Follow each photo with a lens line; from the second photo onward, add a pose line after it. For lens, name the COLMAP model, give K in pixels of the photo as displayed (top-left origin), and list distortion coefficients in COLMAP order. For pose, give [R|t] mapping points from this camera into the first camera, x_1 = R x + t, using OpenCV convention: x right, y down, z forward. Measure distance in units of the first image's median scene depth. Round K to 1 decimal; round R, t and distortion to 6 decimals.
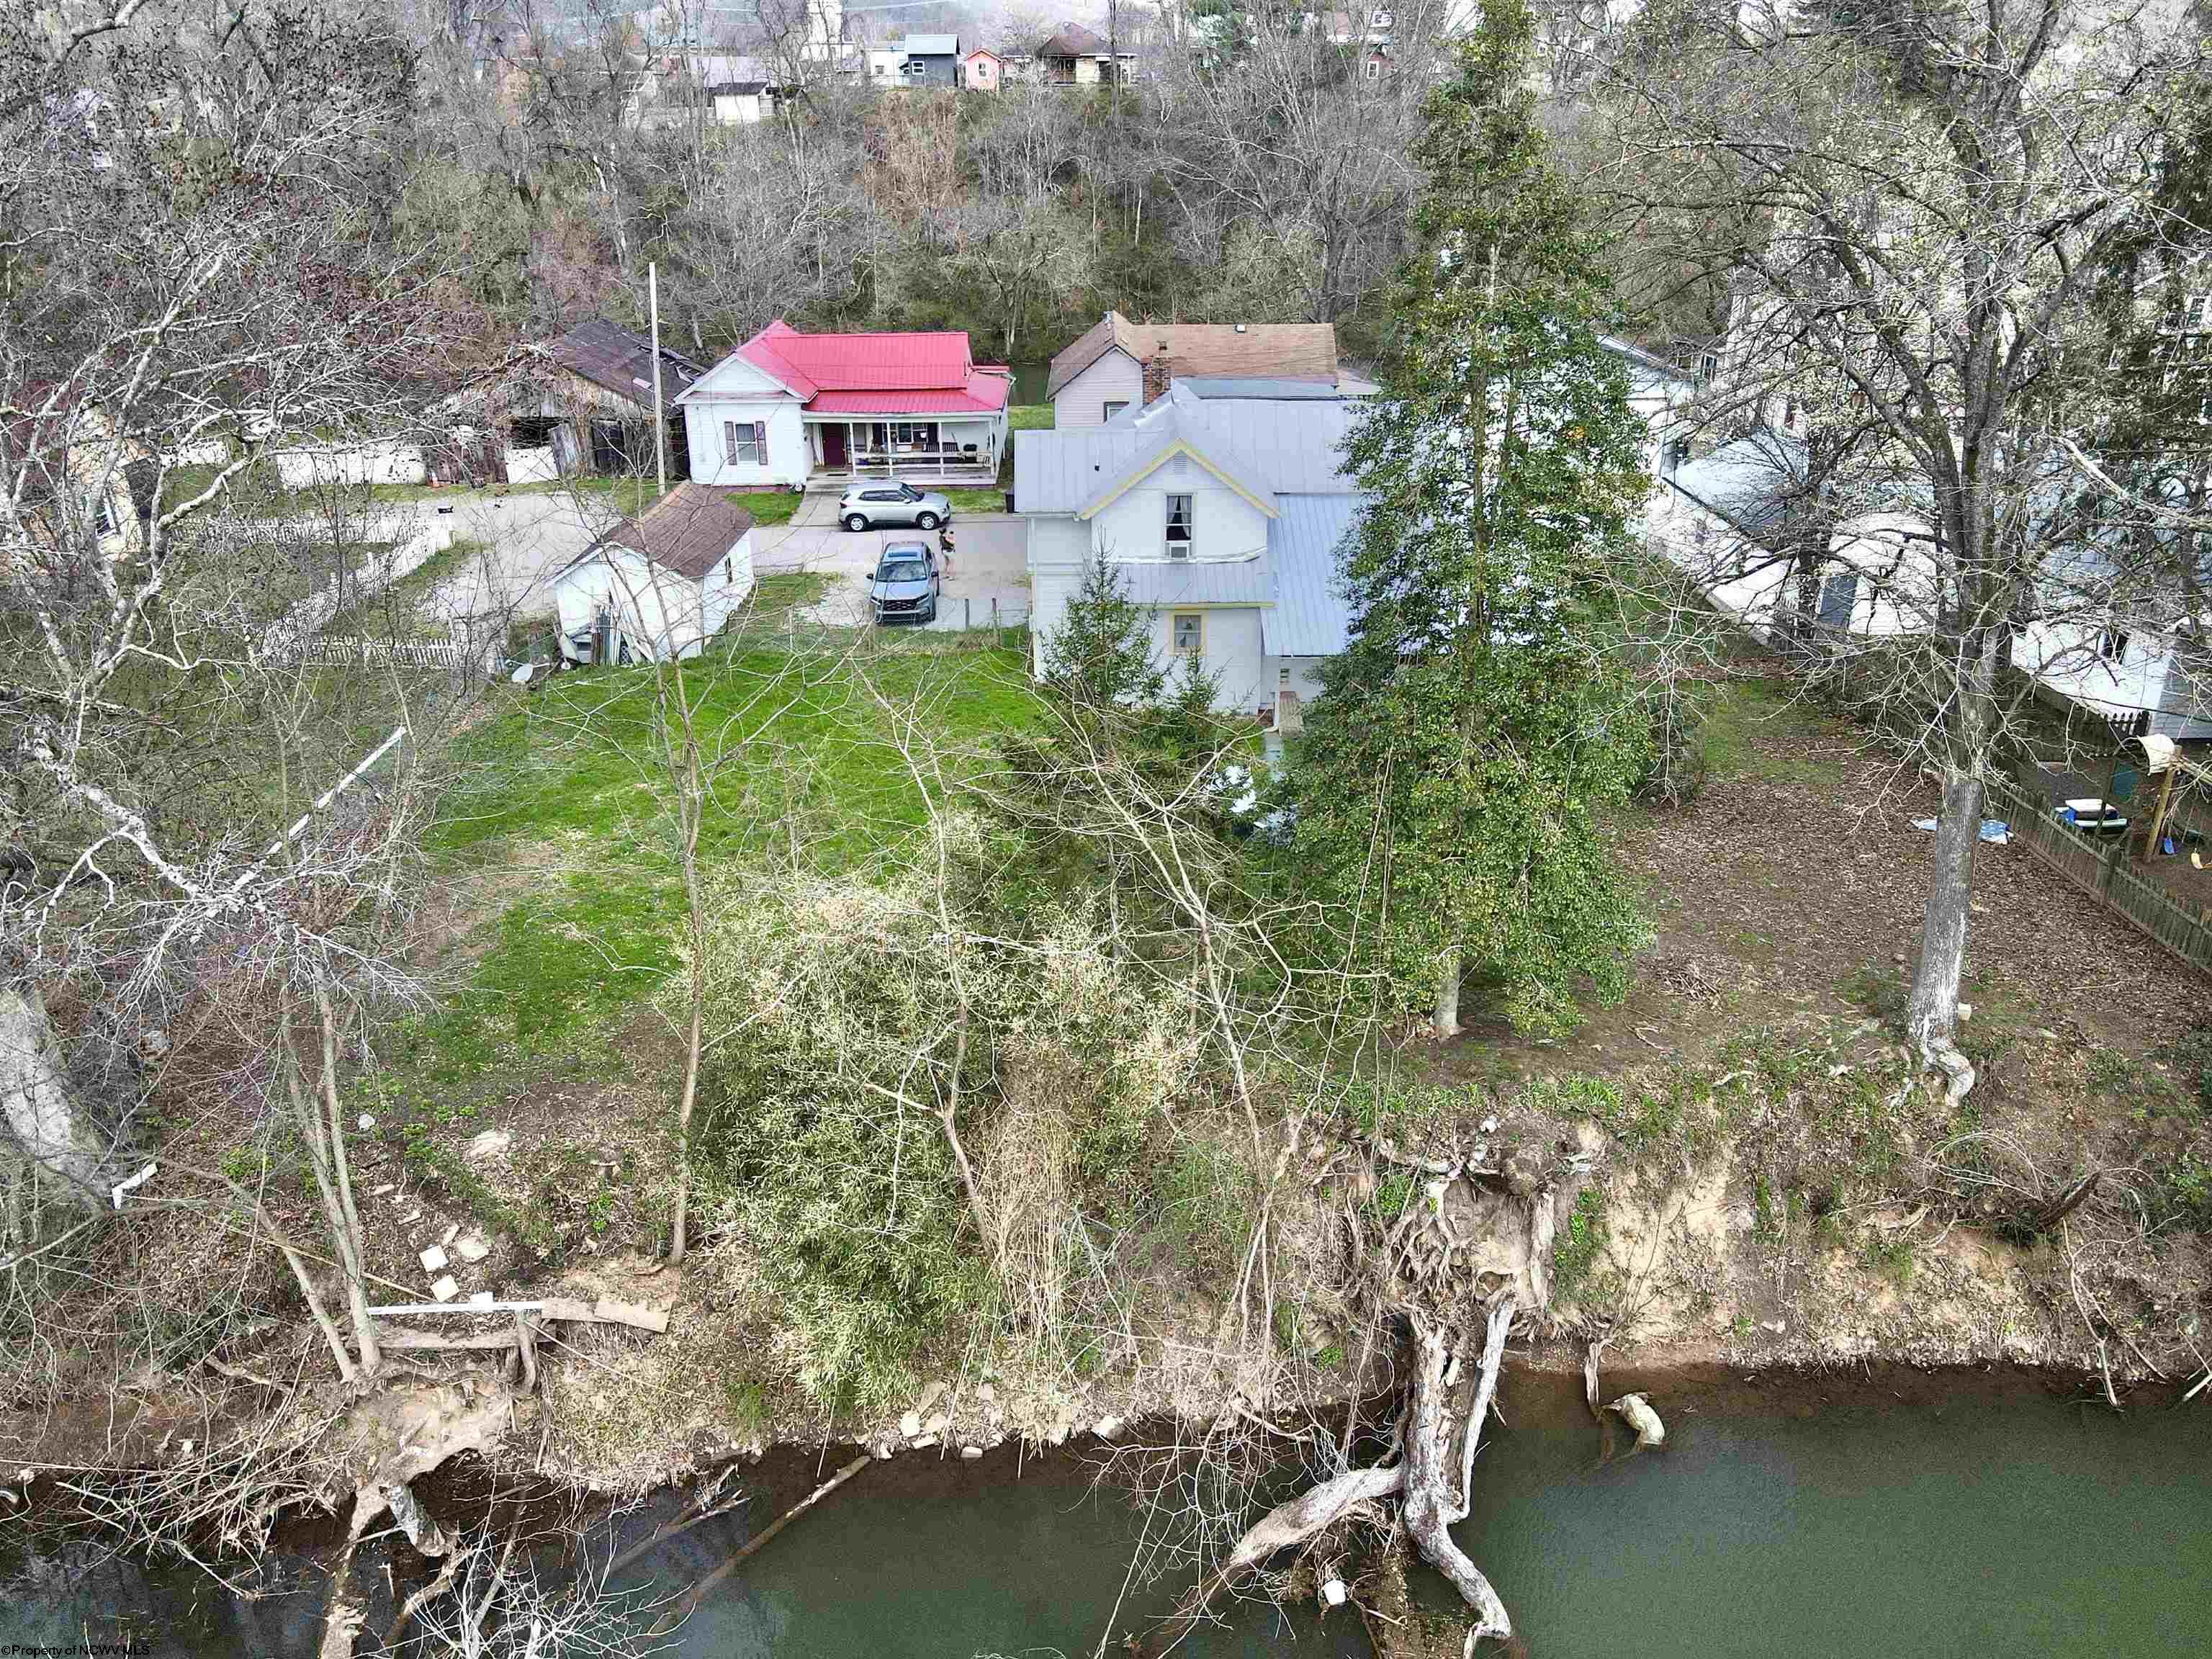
lens RADIAL K [[1621.5, 0, 1103.9], [0, 1621.5, 831.8], [0, 0, 1]] dist [0.005100, 0.014351]
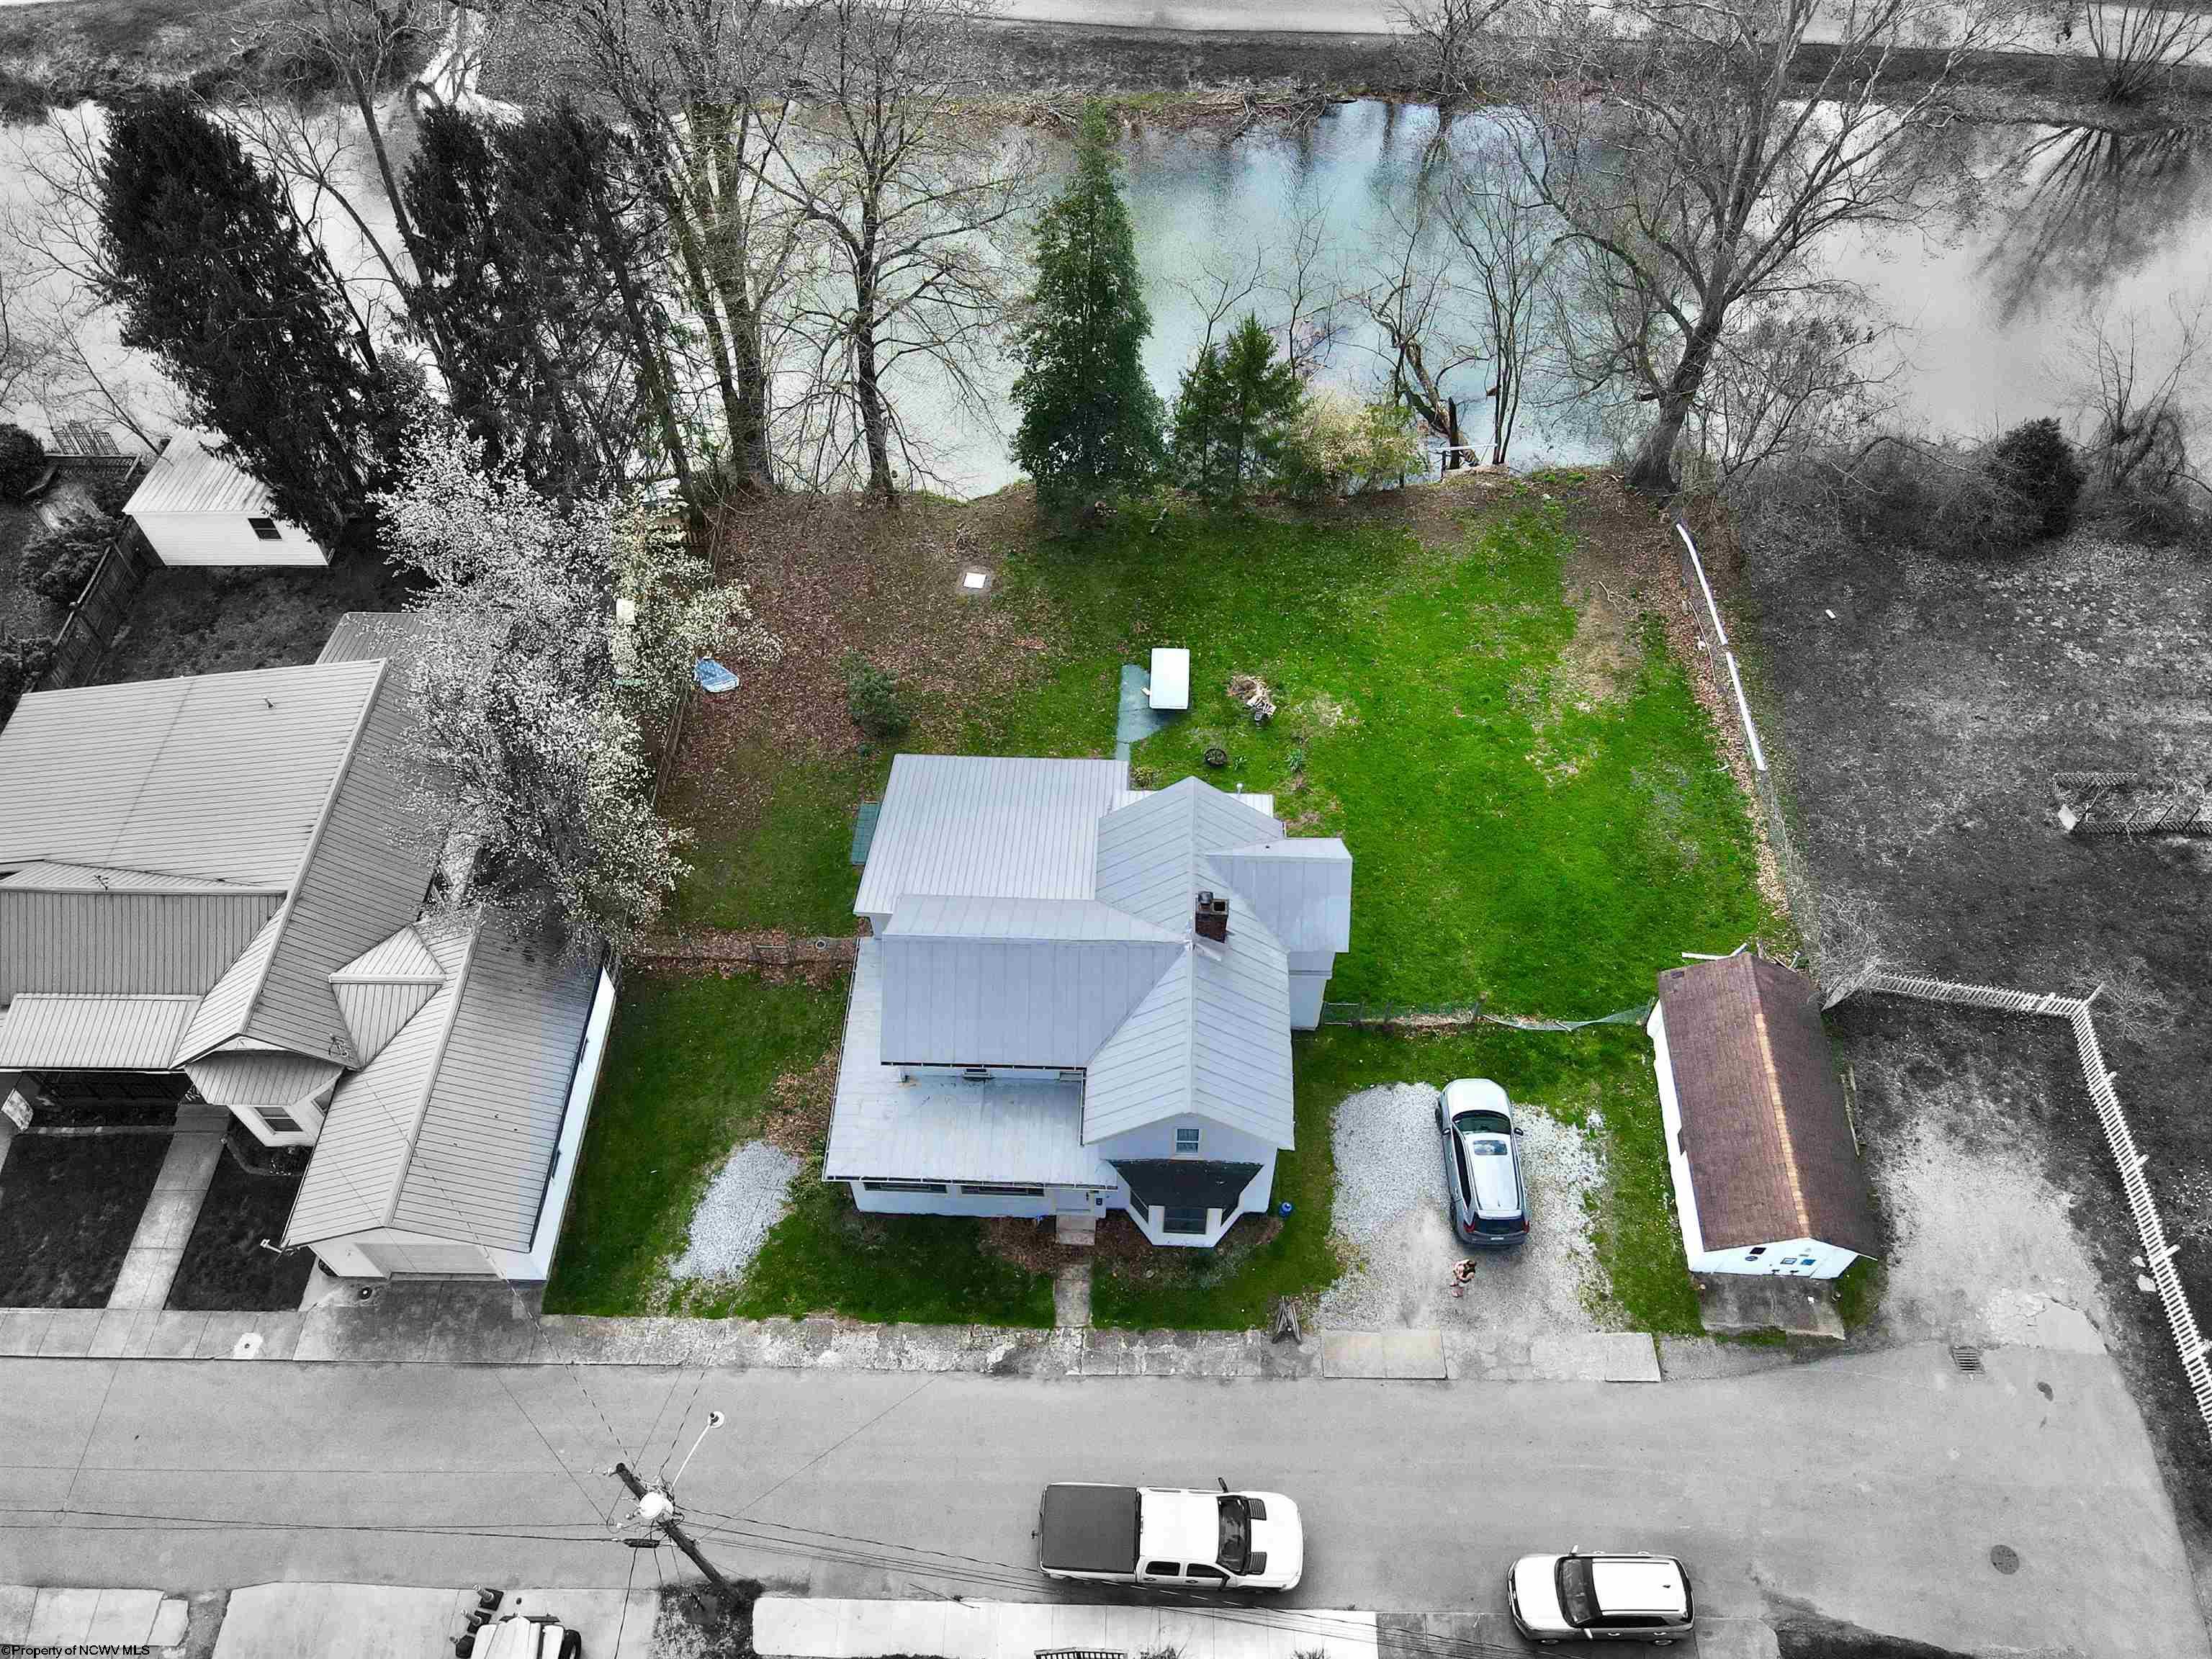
lens RADIAL K [[1621.5, 0, 1100.8], [0, 1621.5, 832.8], [0, 0, 1]] dist [0.005100, 0.014351]
pose [[-0.998962, -0.019891, 0.040980, 0.039804], [0.035672, 0.217884, 0.975323, -0.825231], [-0.028329, 0.975772, -0.216948, 0.802392]]
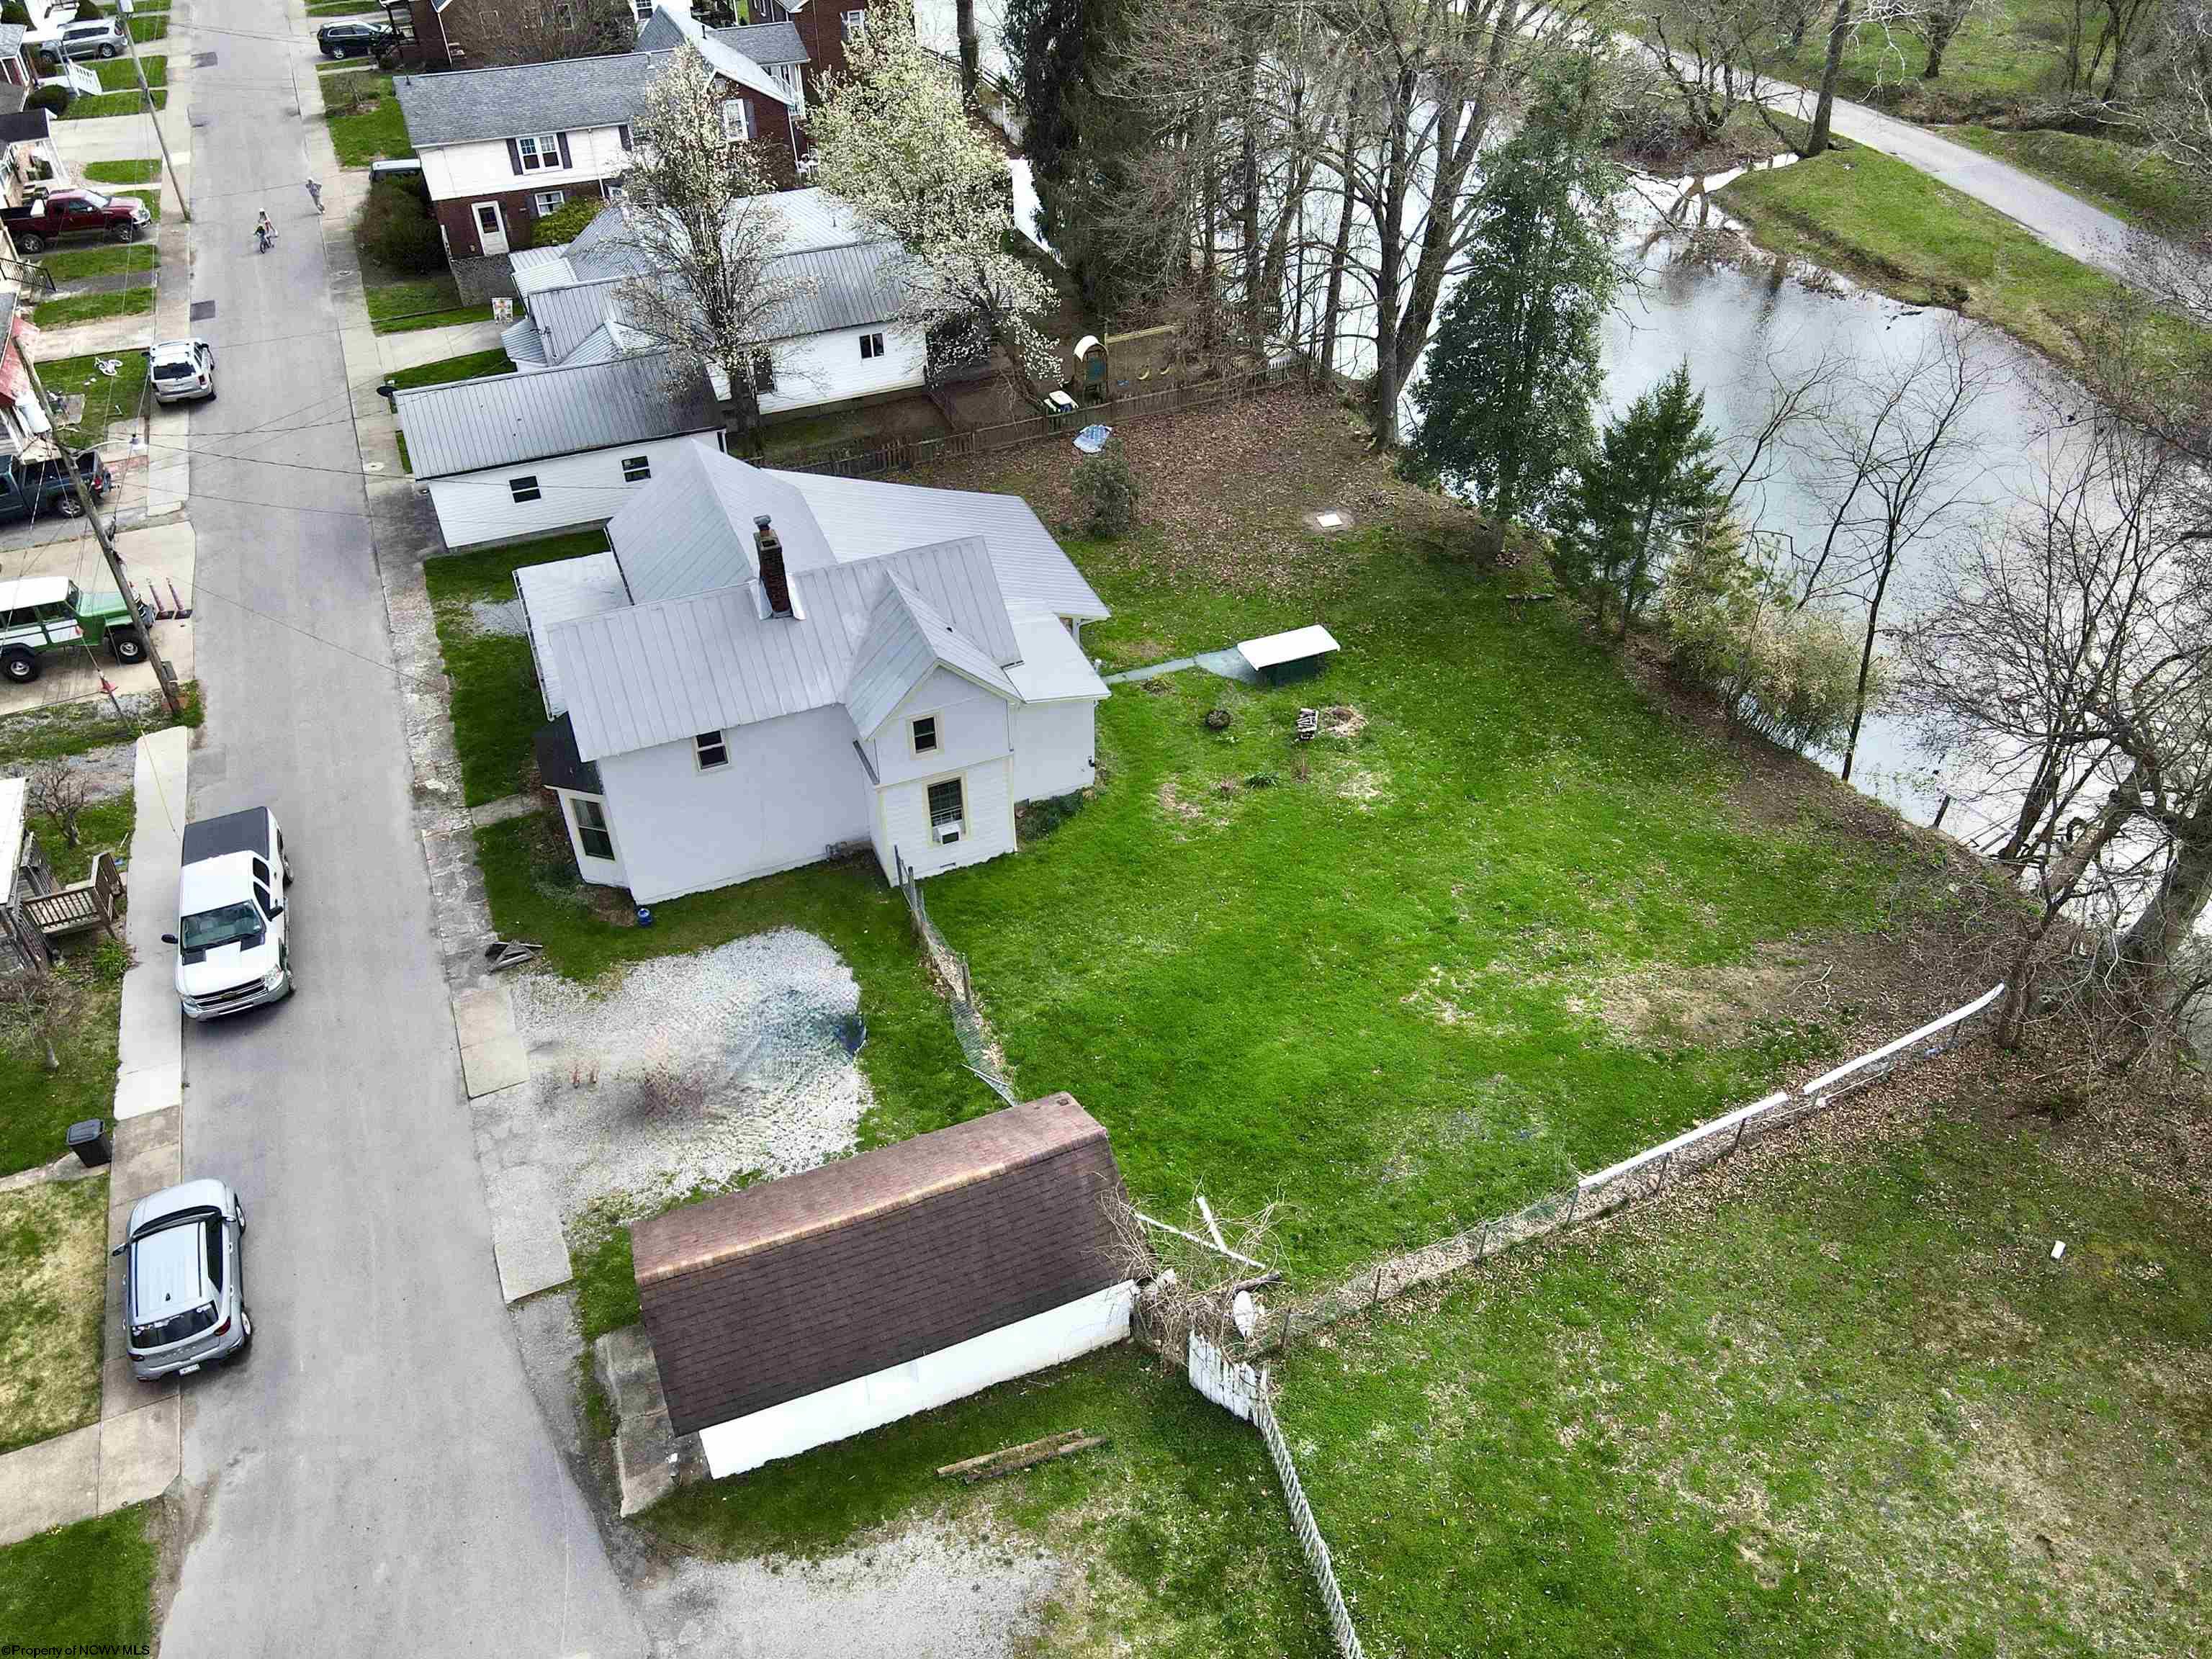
lens RADIAL K [[1621.5, 0, 1102.9], [0, 1621.5, 834.8], [0, 0, 1]] dist [0.005100, 0.014351]
pose [[-0.376089, -0.581630, 0.721293, -0.483952], [0.389343, 0.607190, 0.692627, -0.482499], [-0.840815, 0.541319, -0.001904, 0.651281]]
